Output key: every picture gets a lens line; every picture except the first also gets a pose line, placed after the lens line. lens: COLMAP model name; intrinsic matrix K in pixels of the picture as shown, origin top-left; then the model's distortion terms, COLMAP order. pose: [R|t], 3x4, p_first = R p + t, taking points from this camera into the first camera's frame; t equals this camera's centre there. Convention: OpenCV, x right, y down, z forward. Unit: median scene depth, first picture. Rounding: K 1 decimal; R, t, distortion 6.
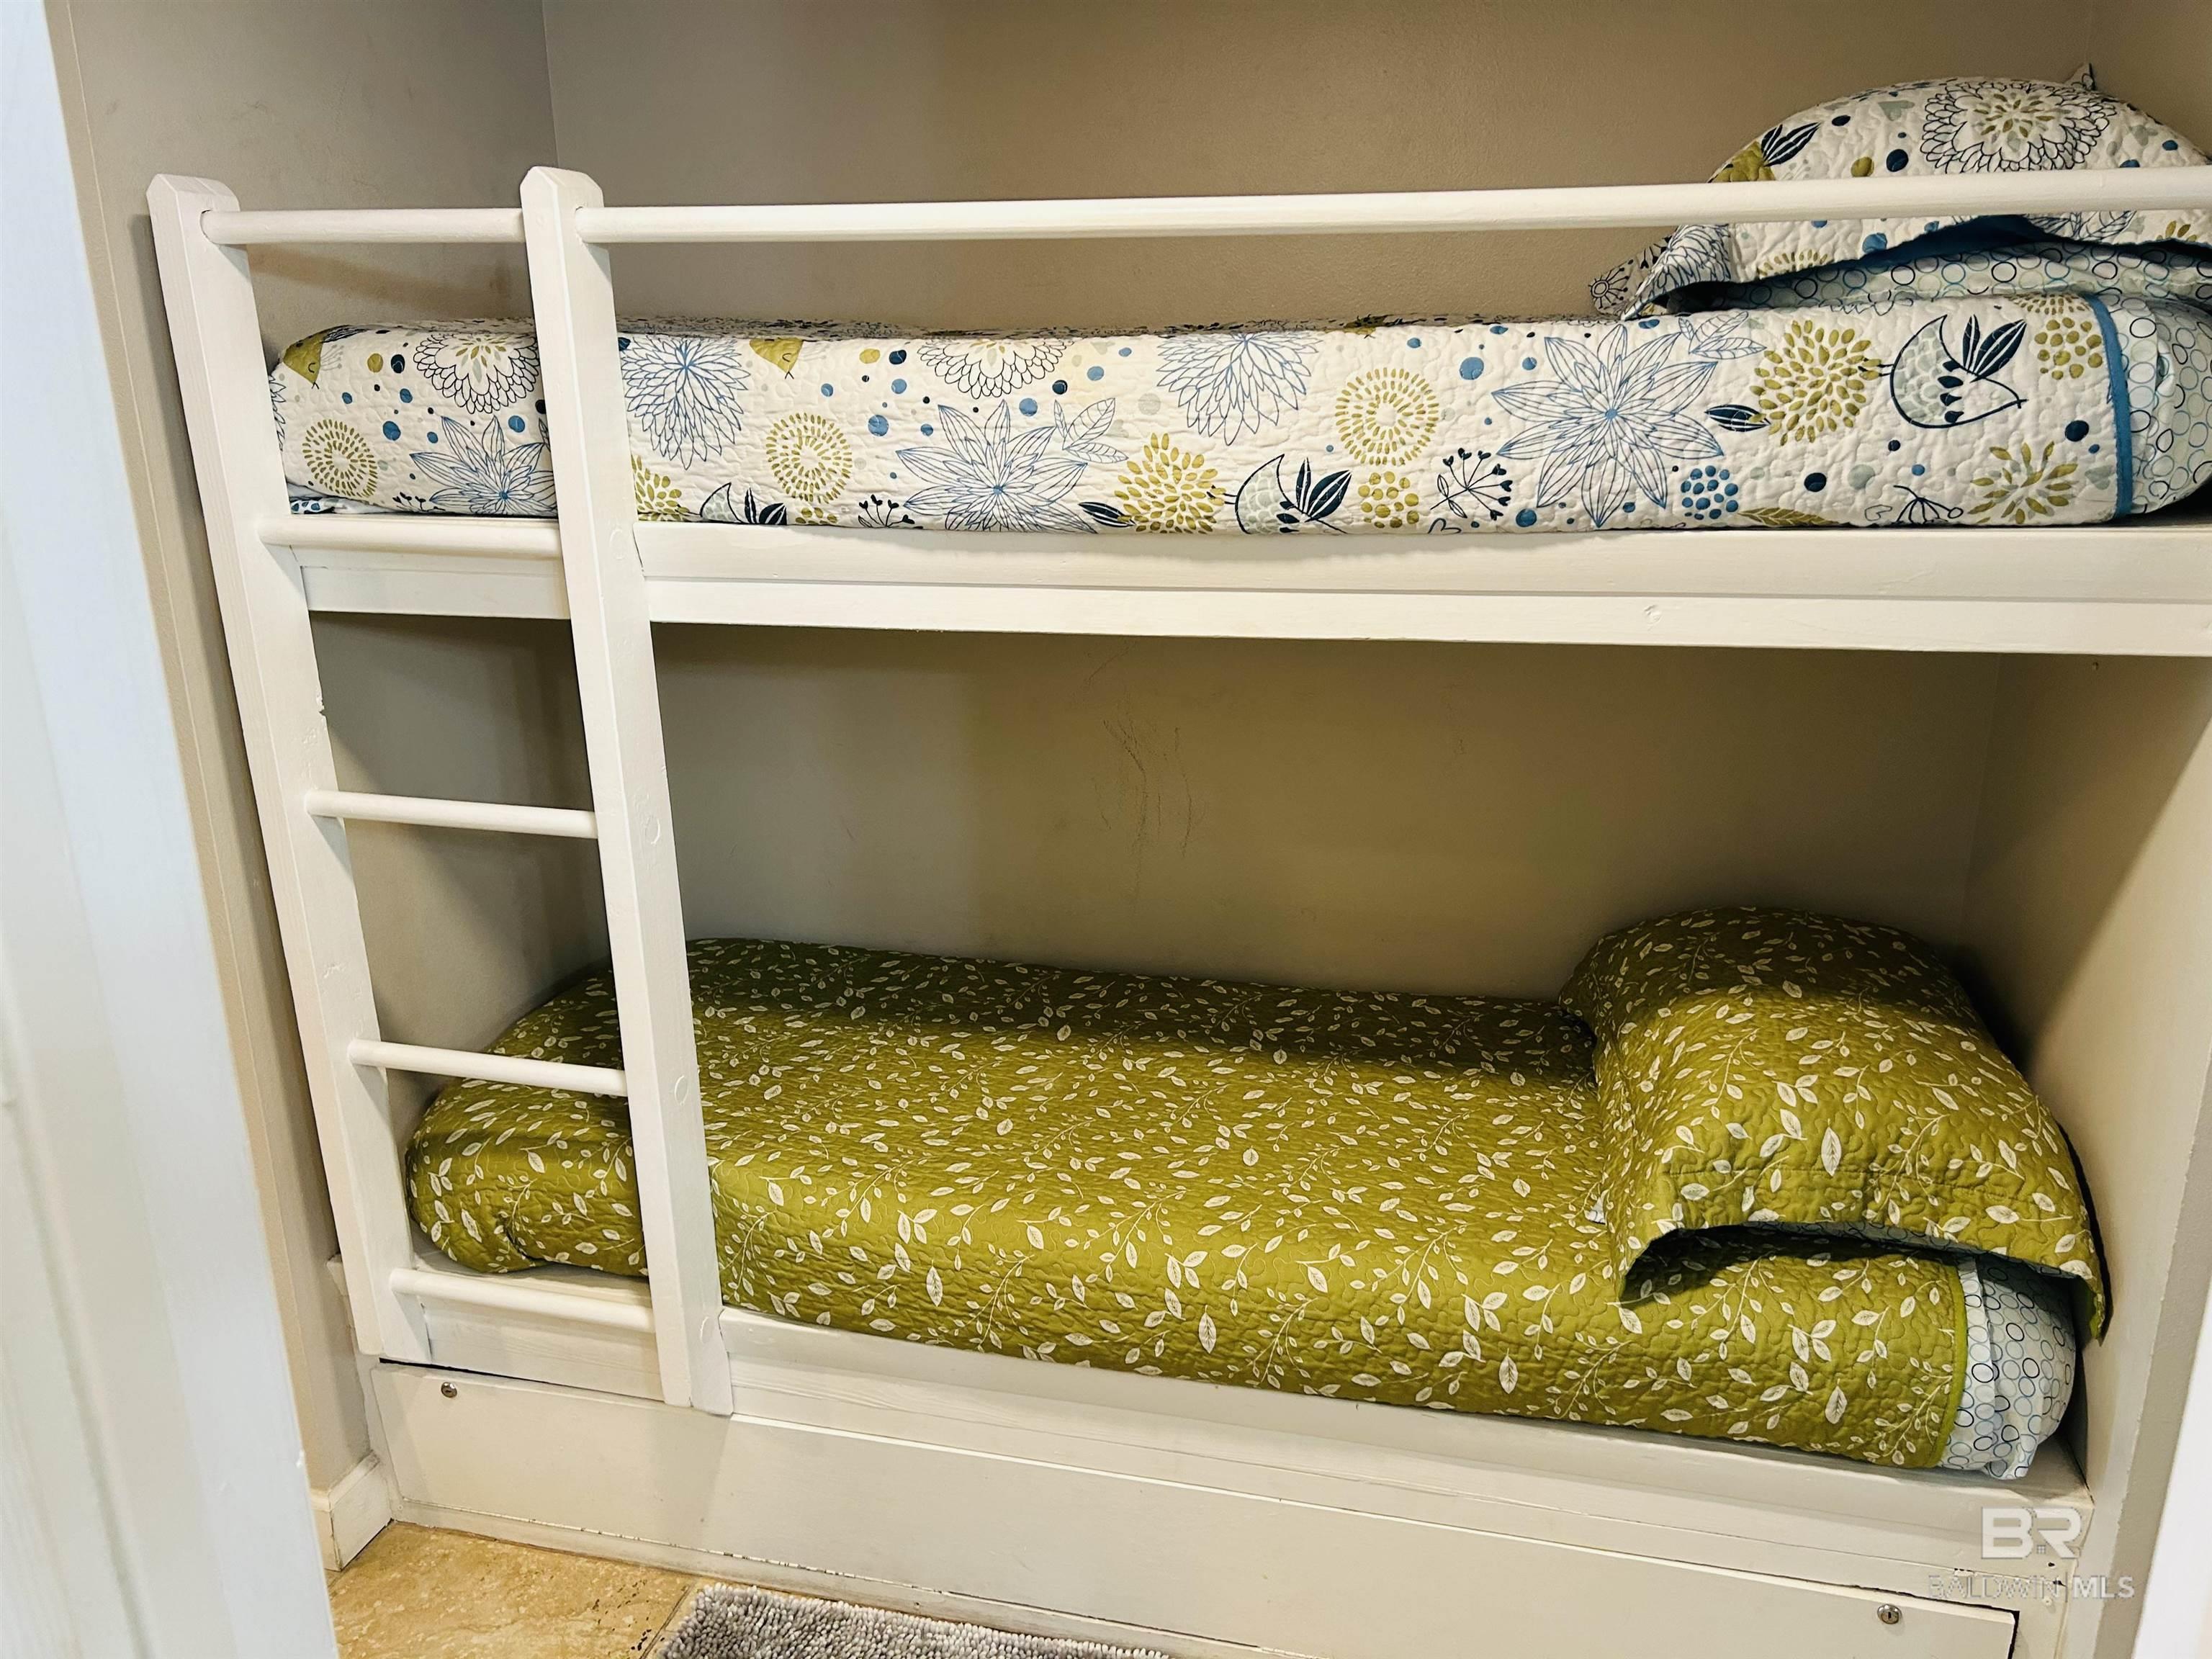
lens RADIAL K [[1637.6, 0, 1106.0], [0, 1637.6, 829.5], [0, 0, 1]] dist [0.076722, -0.129102]
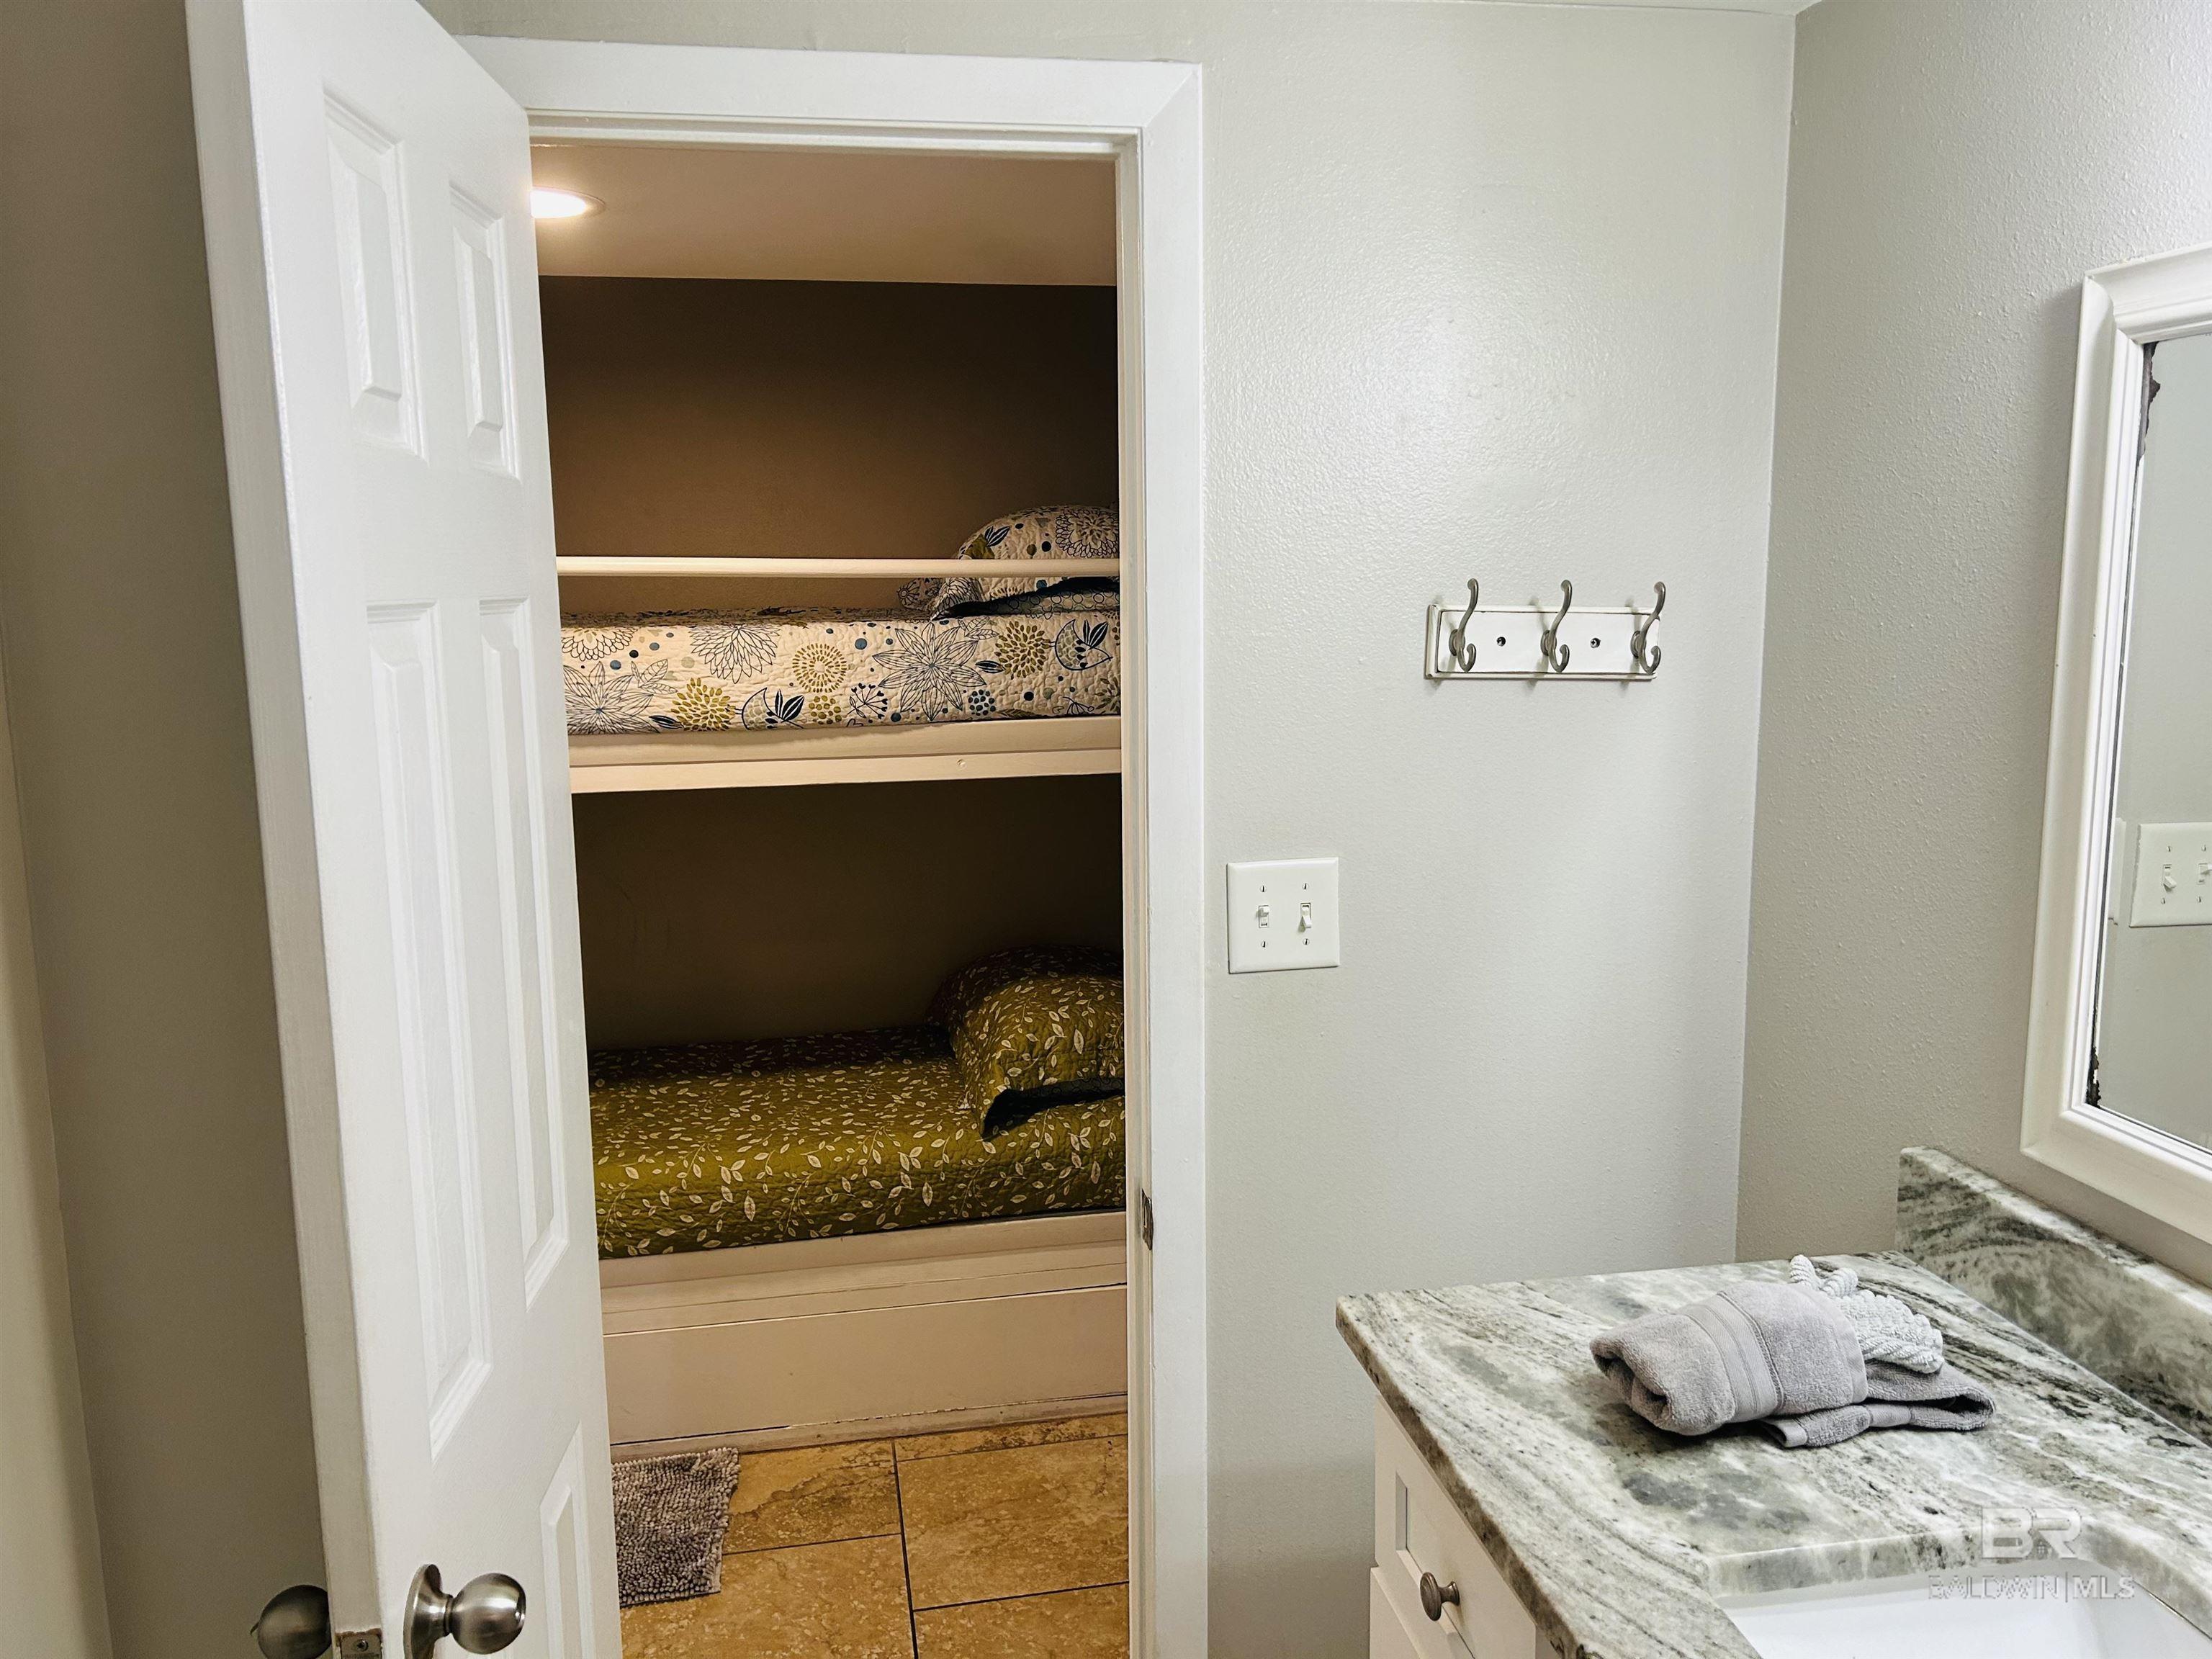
lens RADIAL K [[1683.9, 0, 1158.8], [0, 1683.9, 828.7], [0, 0, 1]] dist [0.091303, -0.090375]
pose [[0.894714, -0.058589, 0.442781, -0.328873], [0.124583, 0.984750, -0.121438, 0.204011], [-0.428913, 0.163815, 0.888368, -0.815609]]
